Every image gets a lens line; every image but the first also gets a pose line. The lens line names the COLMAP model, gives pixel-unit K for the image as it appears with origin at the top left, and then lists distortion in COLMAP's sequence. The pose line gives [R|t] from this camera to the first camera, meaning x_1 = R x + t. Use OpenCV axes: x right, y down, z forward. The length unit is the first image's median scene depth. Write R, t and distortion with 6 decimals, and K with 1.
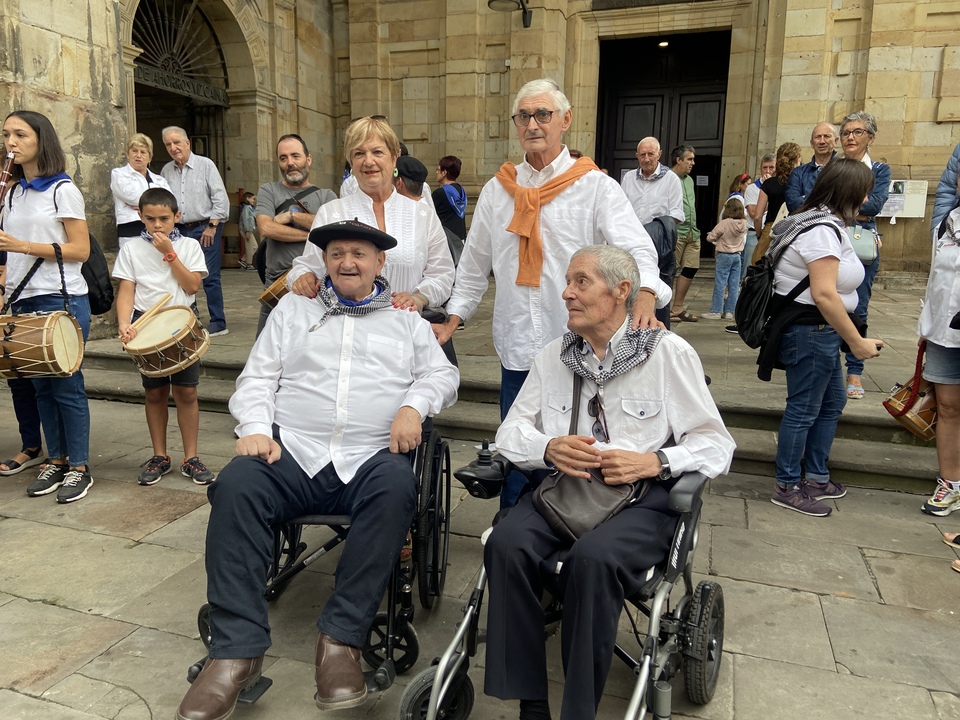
lens RADIAL K [[721.2, 0, 481.9], [0, 721.2, 346.2], [0, 0, 1]] dist [0.127752, -0.160308]
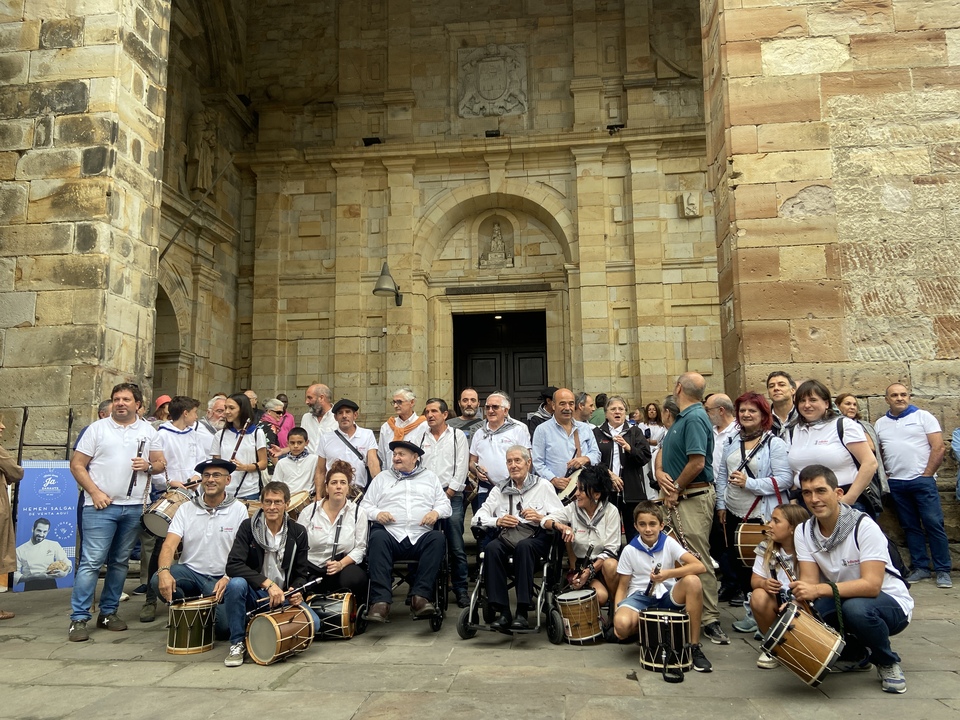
lens RADIAL K [[721.6, 0, 483.7], [0, 721.6, 352.2], [0, 0, 1]] dist [0.125665, -0.159606]
pose [[0.975810, 0.003031, 0.218599, -0.077441], [0.063762, 0.952484, -0.297838, 0.047035], [-0.209115, 0.304572, 0.929251, -0.230023]]
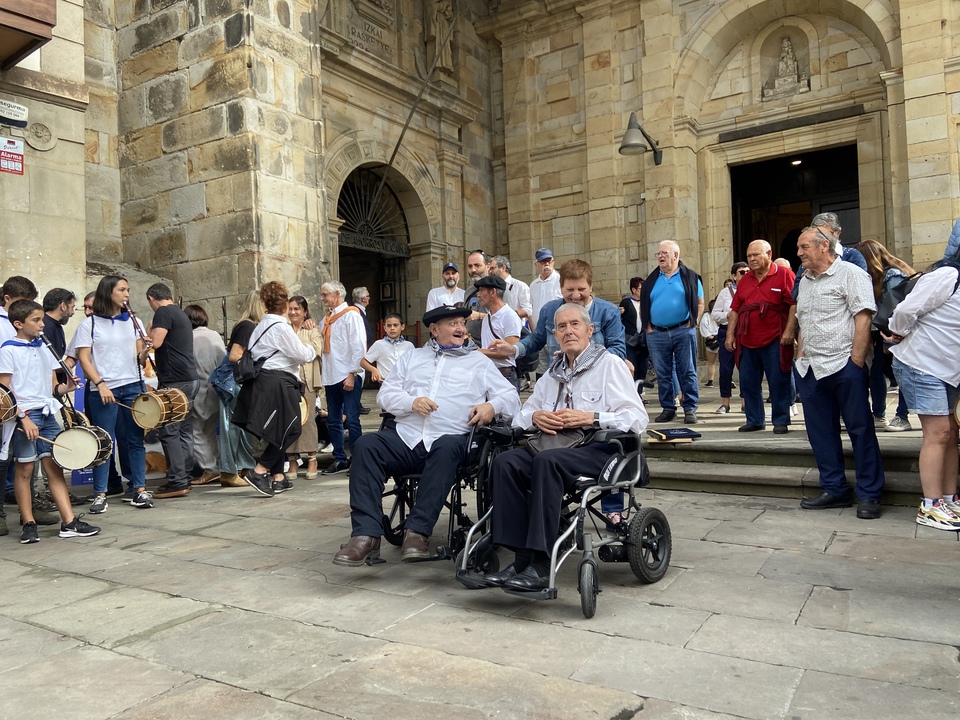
lens RADIAL K [[723.0, 0, 491.1], [0, 723.0, 353.6], [0, 0, 1]] dist [0.125848, -0.161103]
pose [[0.971487, -0.060009, -0.229371, 0.053828], [0.021144, 0.985513, -0.168279, 0.038245], [0.236146, 0.158631, 0.958682, -0.098650]]
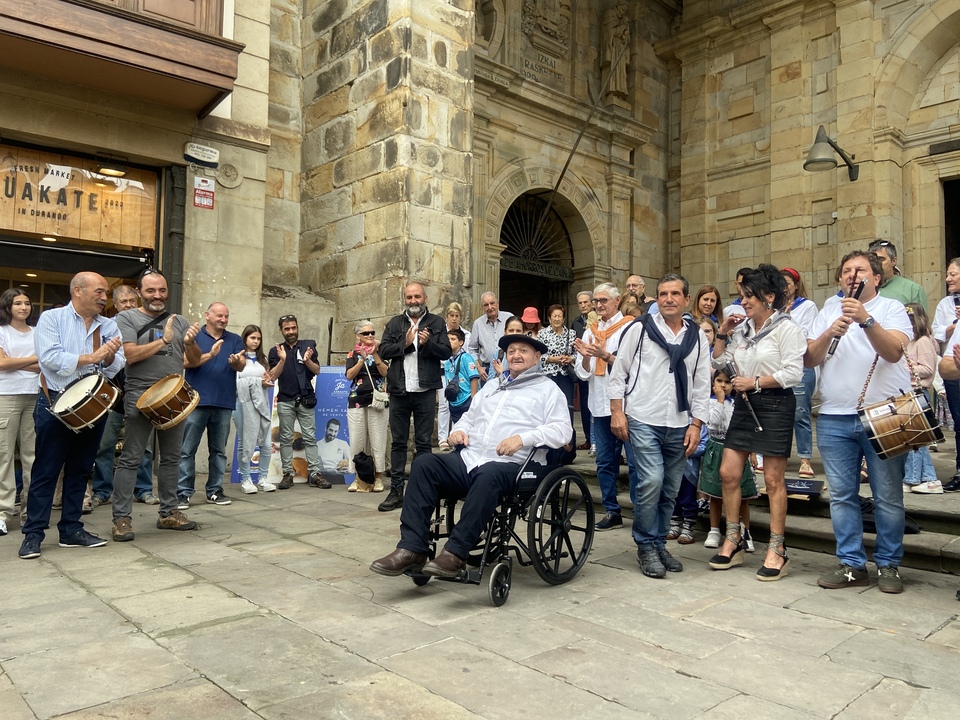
lens RADIAL K [[721.6, 0, 483.7], [0, 721.6, 352.2], [0, 0, 1]] dist [0.125665, -0.159606]
pose [[0.876791, -0.035063, -0.479592, 0.097612], [-0.066643, 0.978854, -0.193399, 0.033571], [0.476232, 0.201532, 0.855913, -0.078179]]
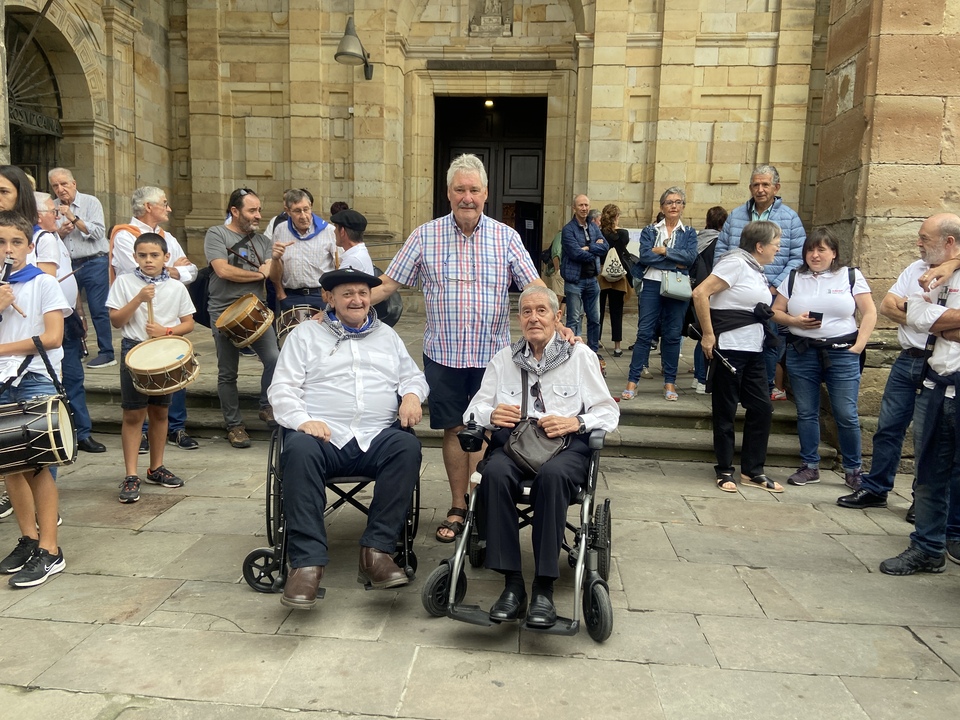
lens RADIAL K [[721.2, 0, 481.9], [0, 721.2, 346.2], [0, 0, 1]] dist [0.127752, -0.160308]
pose [[0.969871, -0.015238, 0.243143, -0.046558], [0.026315, 0.998755, -0.042373, 0.007167], [-0.242195, 0.047495, 0.969064, -0.066555]]
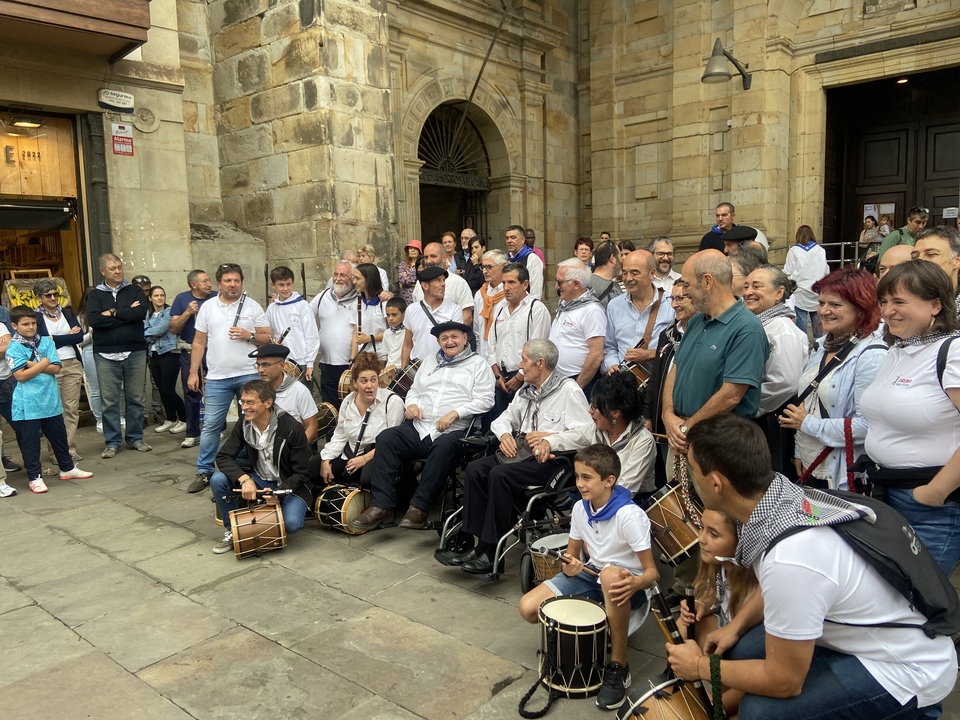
lens RADIAL K [[724.6, 0, 493.6], [0, 724.6, 346.1], [0, 0, 1]] dist [0.125592, -0.160853]
pose [[0.929051, -0.008436, -0.369855, 0.118605], [-0.008483, 0.998991, -0.044095, -0.002879], [0.369854, 0.044104, 0.928043, -0.143539]]
